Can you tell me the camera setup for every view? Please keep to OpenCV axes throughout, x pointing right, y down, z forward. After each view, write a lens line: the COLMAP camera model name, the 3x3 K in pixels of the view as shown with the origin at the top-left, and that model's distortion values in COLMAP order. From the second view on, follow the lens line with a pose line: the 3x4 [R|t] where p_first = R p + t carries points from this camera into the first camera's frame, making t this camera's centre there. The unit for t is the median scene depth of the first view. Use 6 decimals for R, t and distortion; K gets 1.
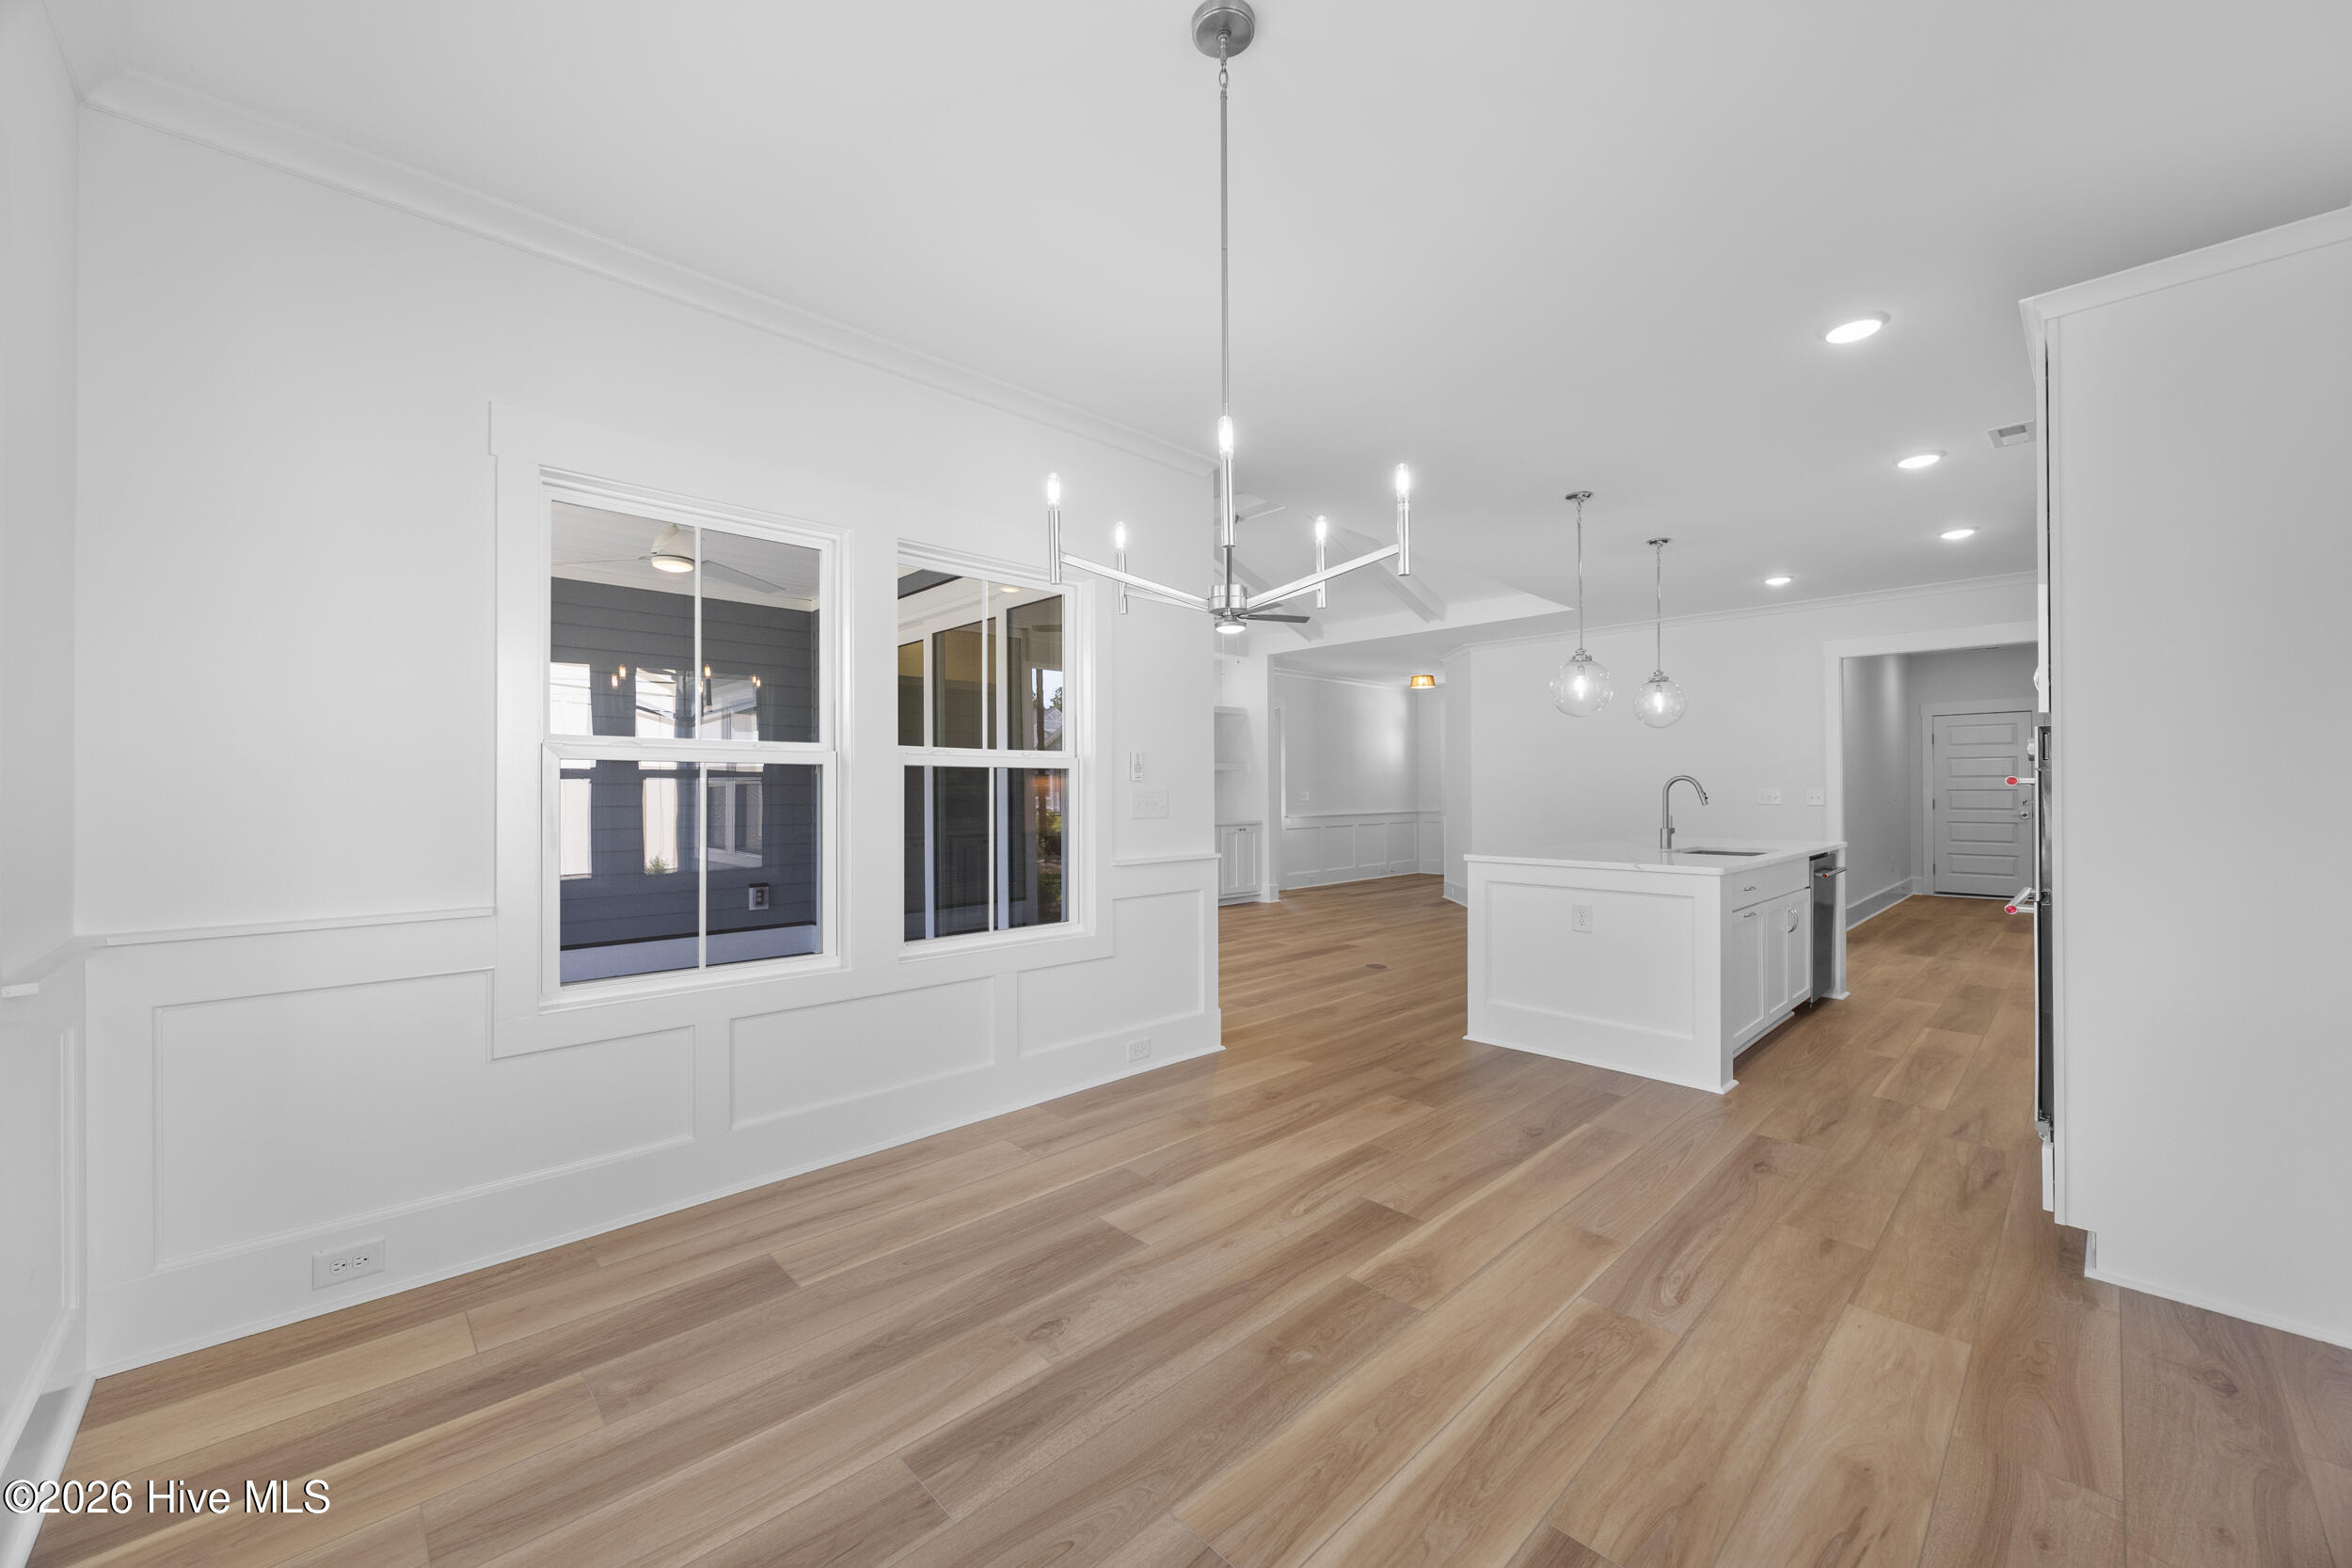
lens RADIAL K [[896.8, 0, 1162.7], [0, 896.8, 785.5], [0, 0, 1]] dist [0.001743, 0.000013]
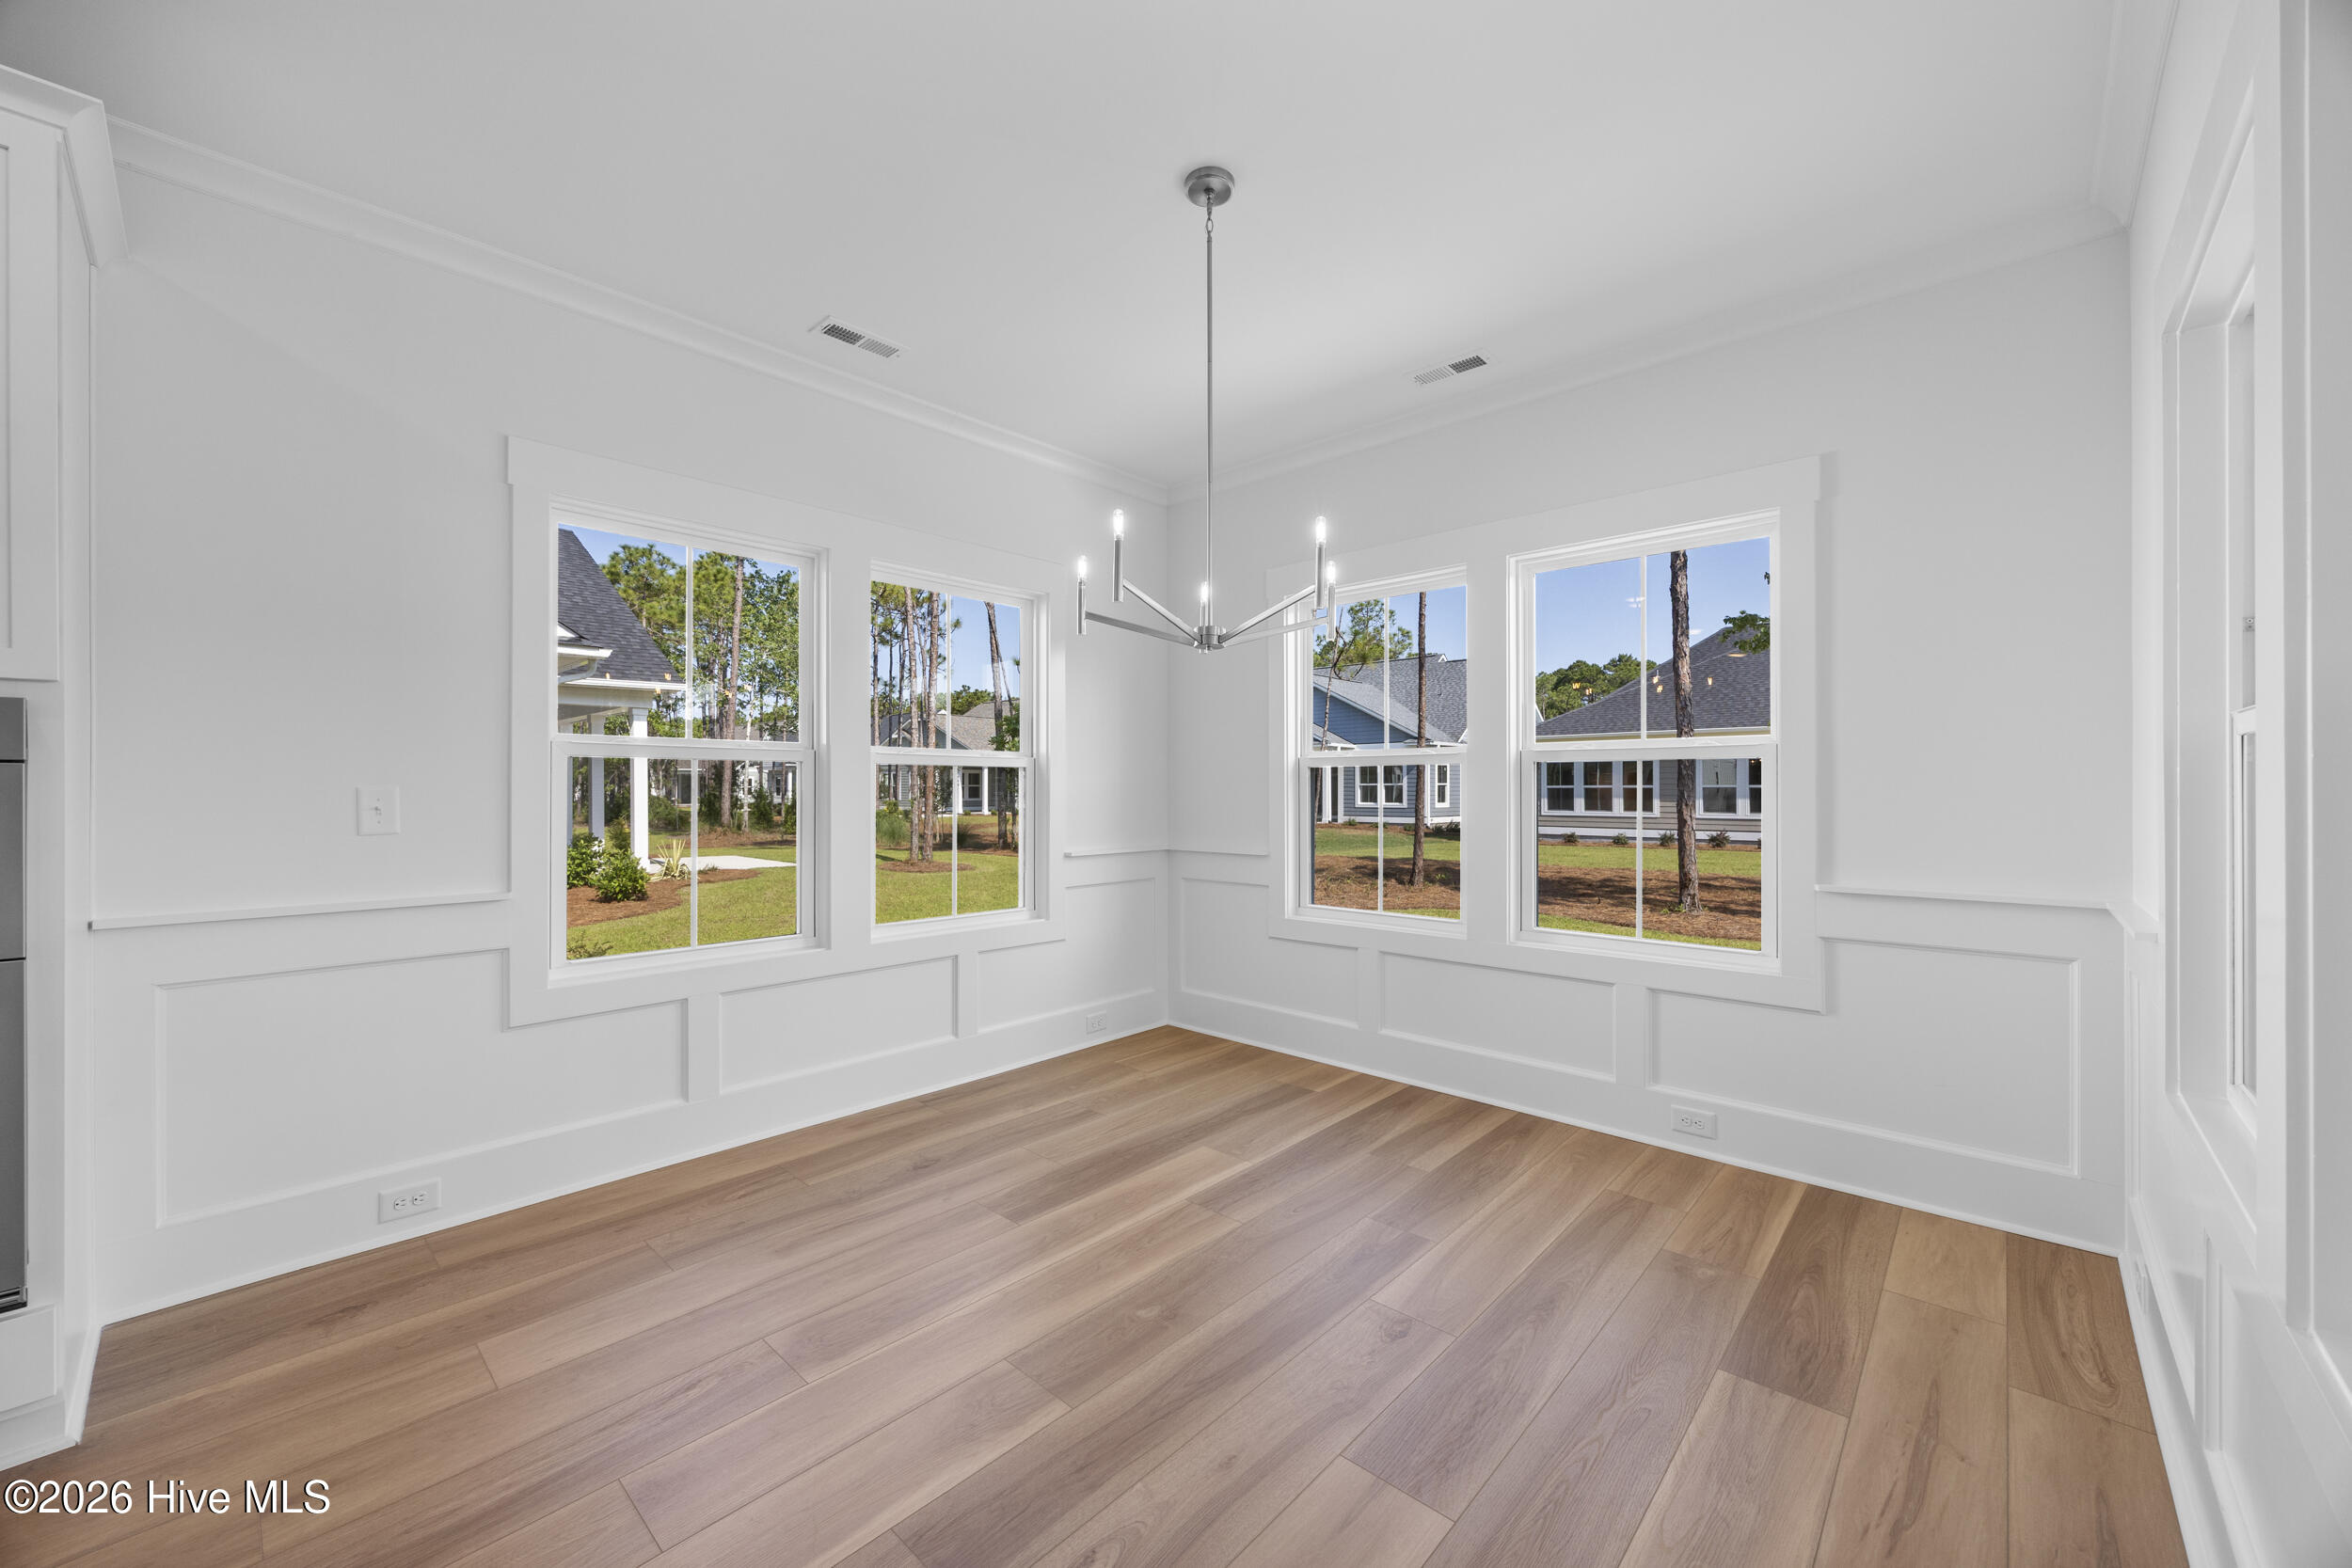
lens RADIAL K [[896.8, 0, 1162.7], [0, 896.8, 785.5], [0, 0, 1]] dist [0.001743, 0.000013]
pose [[-0.998160, 0.003703, -0.060519, 0.189663], [0.004154, 0.999964, -0.007332, 0.009399], [0.060490, -0.007570, -0.998140, 1.992791]]
